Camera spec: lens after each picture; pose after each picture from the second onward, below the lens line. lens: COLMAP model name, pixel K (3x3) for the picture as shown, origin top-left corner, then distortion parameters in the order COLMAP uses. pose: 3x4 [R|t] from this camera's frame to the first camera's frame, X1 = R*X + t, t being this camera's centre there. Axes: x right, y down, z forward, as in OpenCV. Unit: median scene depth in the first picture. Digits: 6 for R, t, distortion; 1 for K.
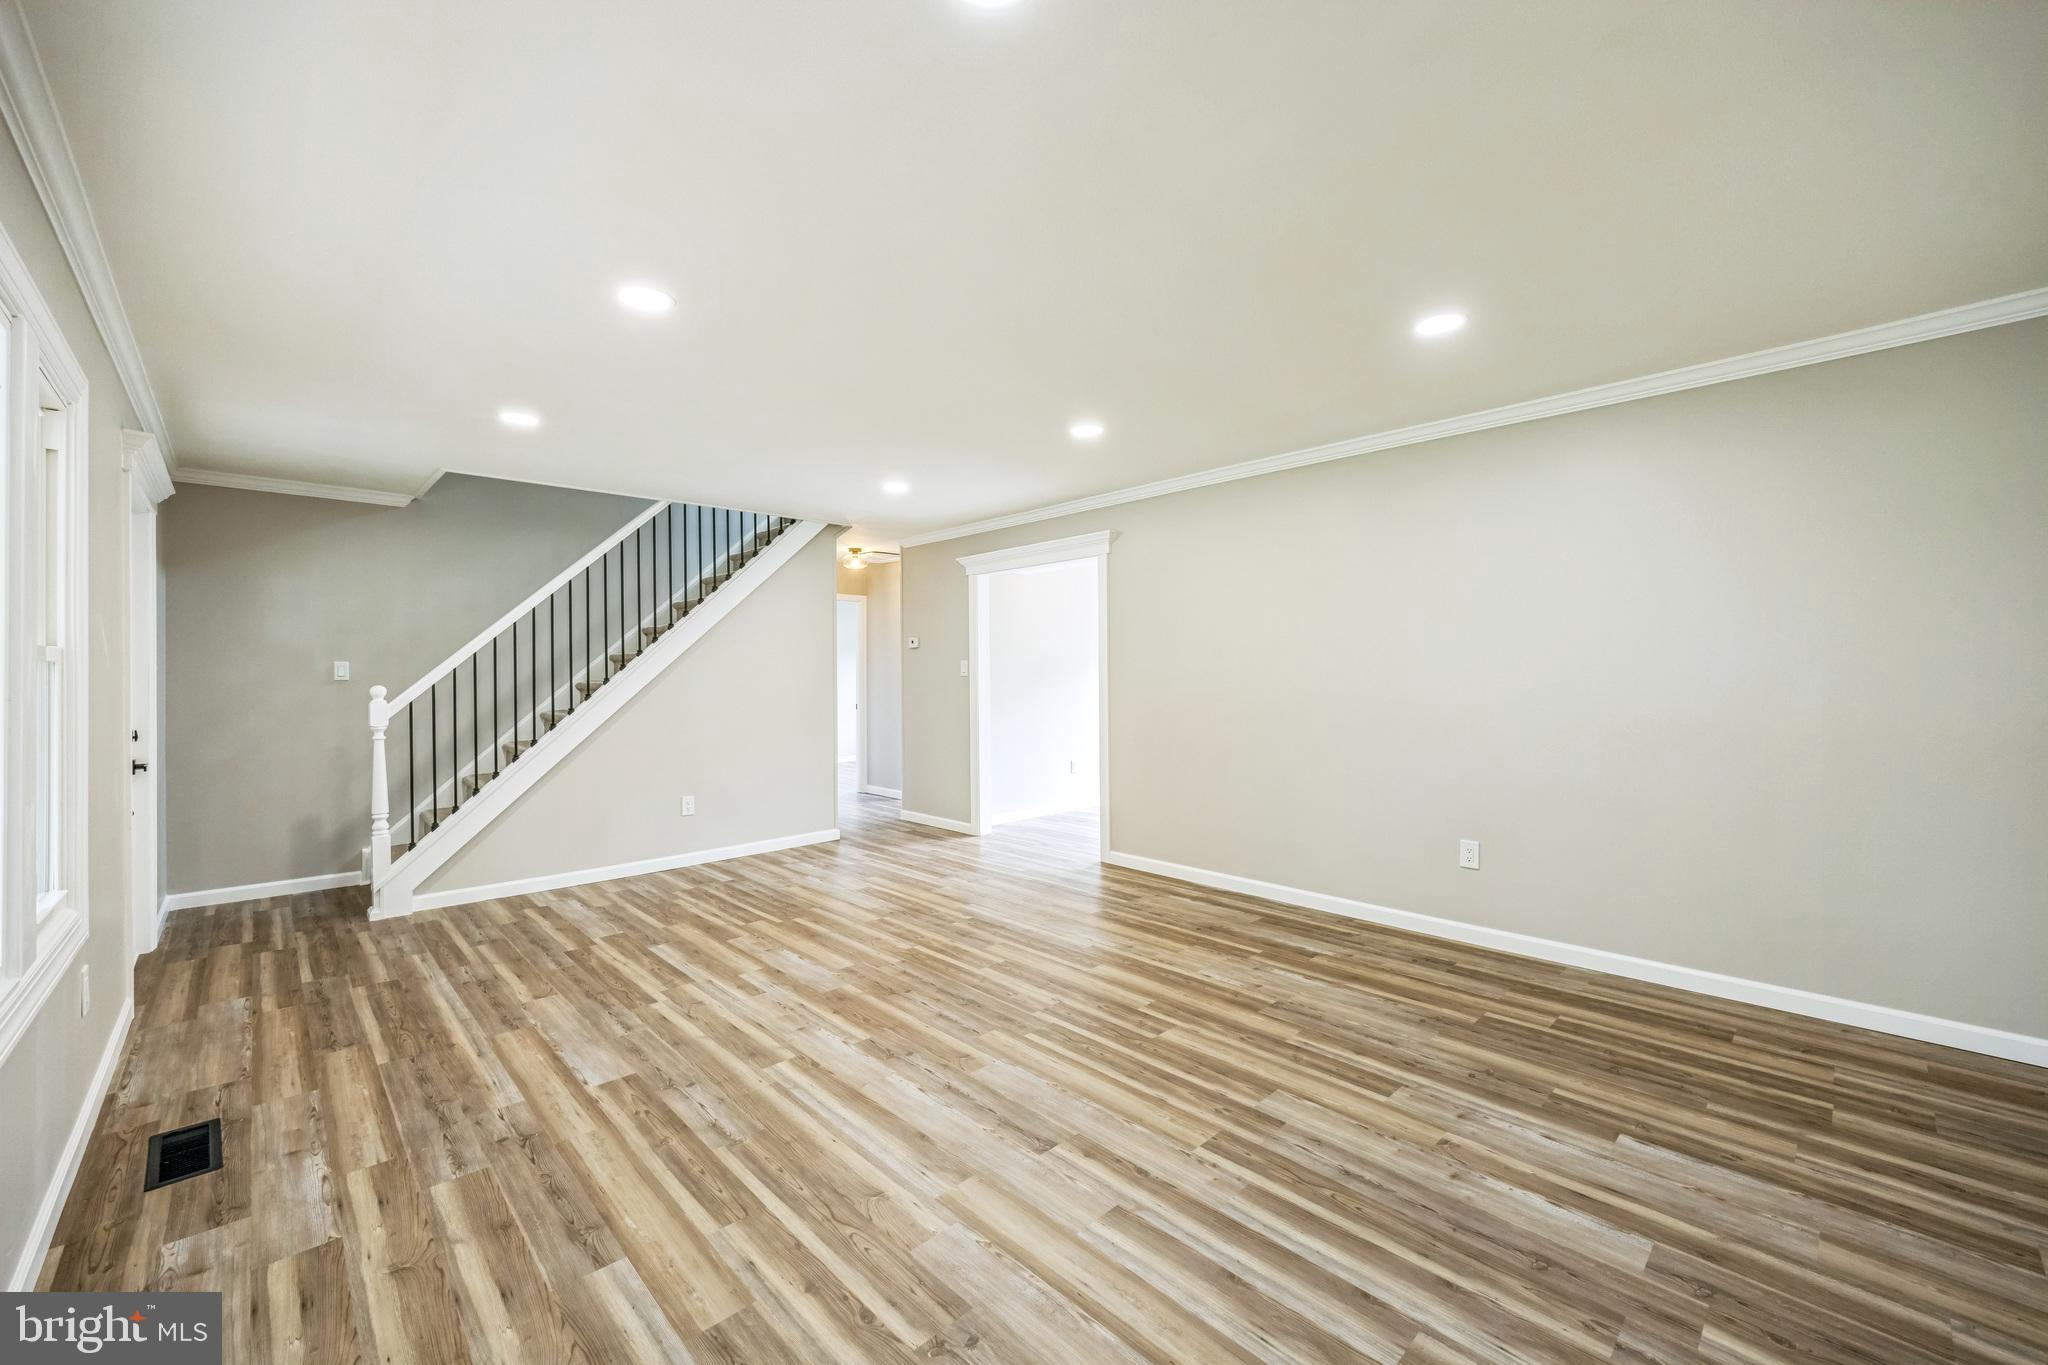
lens RADIAL K [[798.8, 0, 1016.9], [0, 798.8, 674.2], [0, 0, 1]] dist [-0.000150, -0.000172]
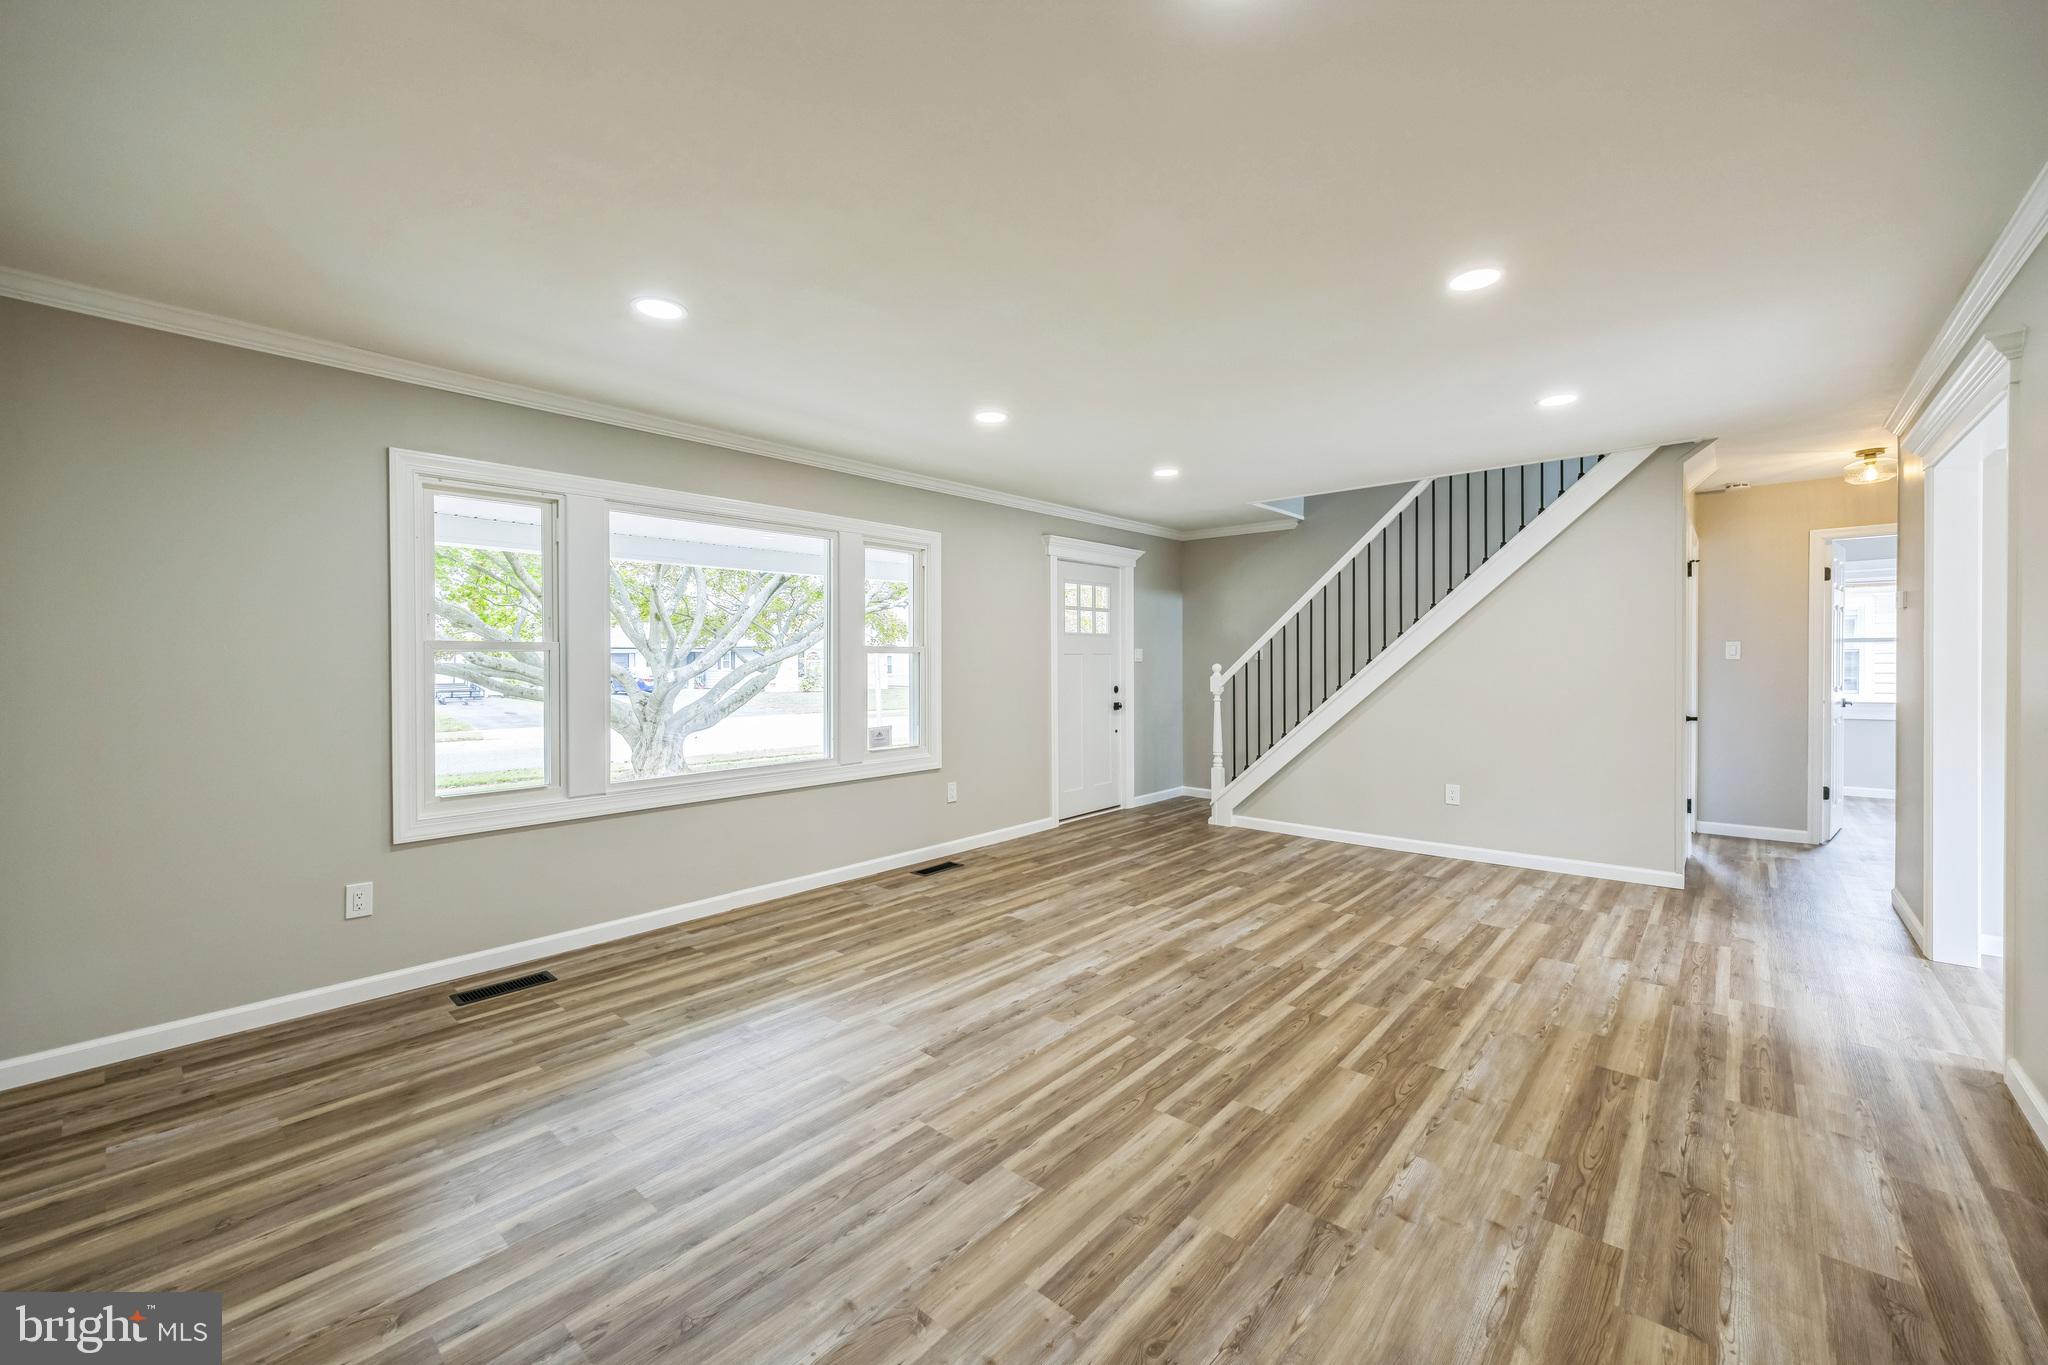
lens RADIAL K [[823.7, 0, 1035.9], [0, 823.7, 661.3], [0, 0, 1]] dist [0.002219, -0.000005]
pose [[0.096375, 0.008193, -0.995311, 0.981454], [0.002844, 0.999960, 0.008507, -0.005348], [0.995341, -0.003650, 0.096348, 0.796125]]
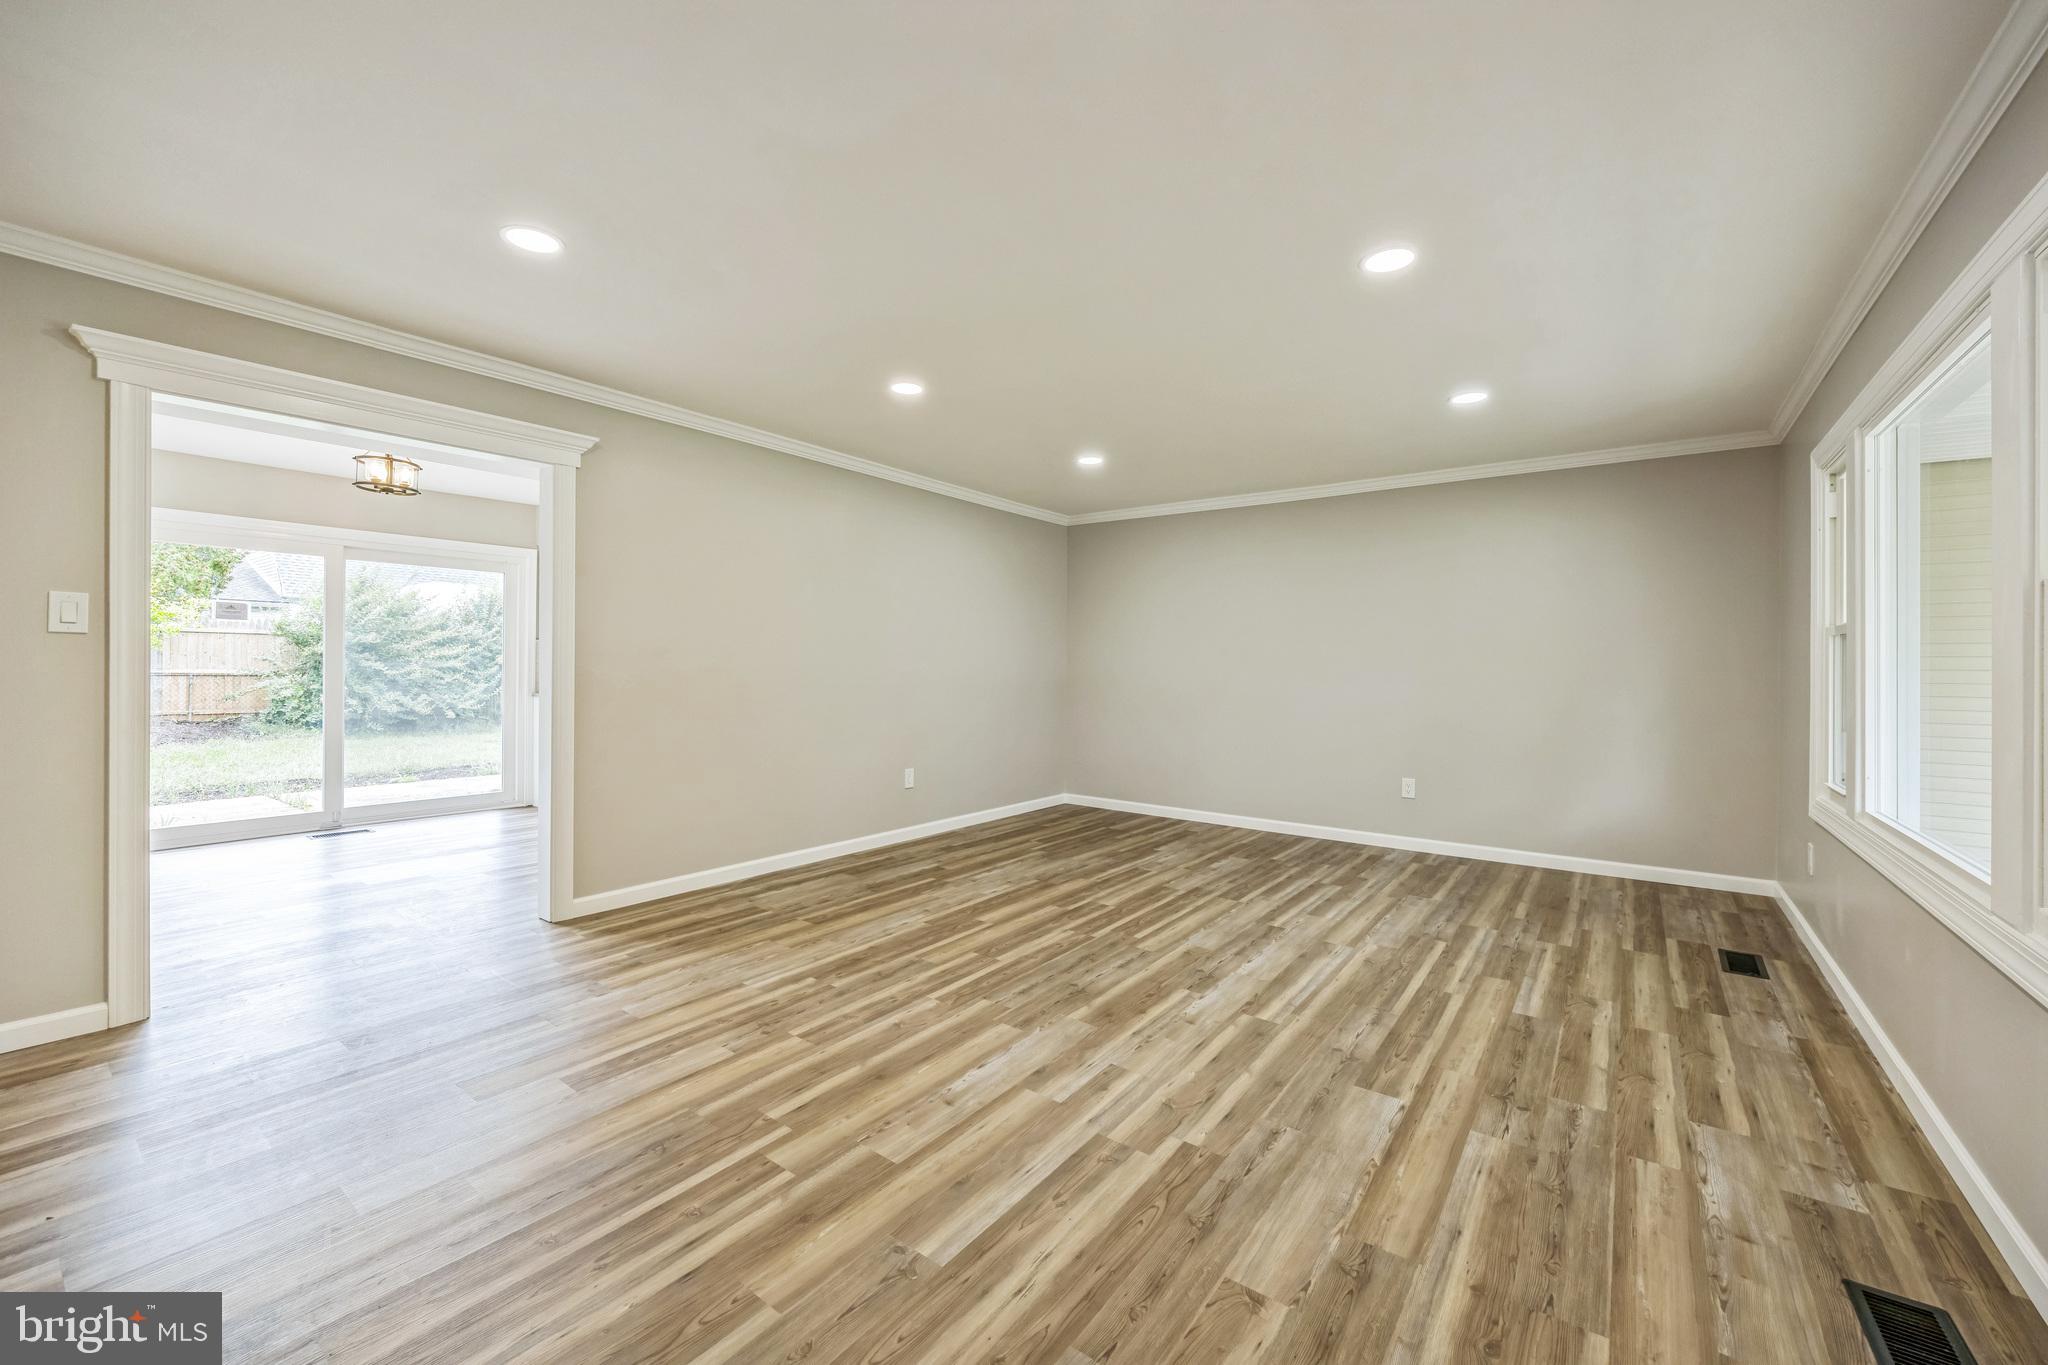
lens RADIAL K [[798.8, 0, 1016.9], [0, 798.8, 674.2], [0, 0, 1]] dist [-0.000150, -0.000172]
pose [[-0.149690, -0.007844, 0.988702, -1.182564], [-0.006598, 0.999954, 0.006934, 0.036801], [-0.988711, -0.005485, -0.149734, 1.376118]]
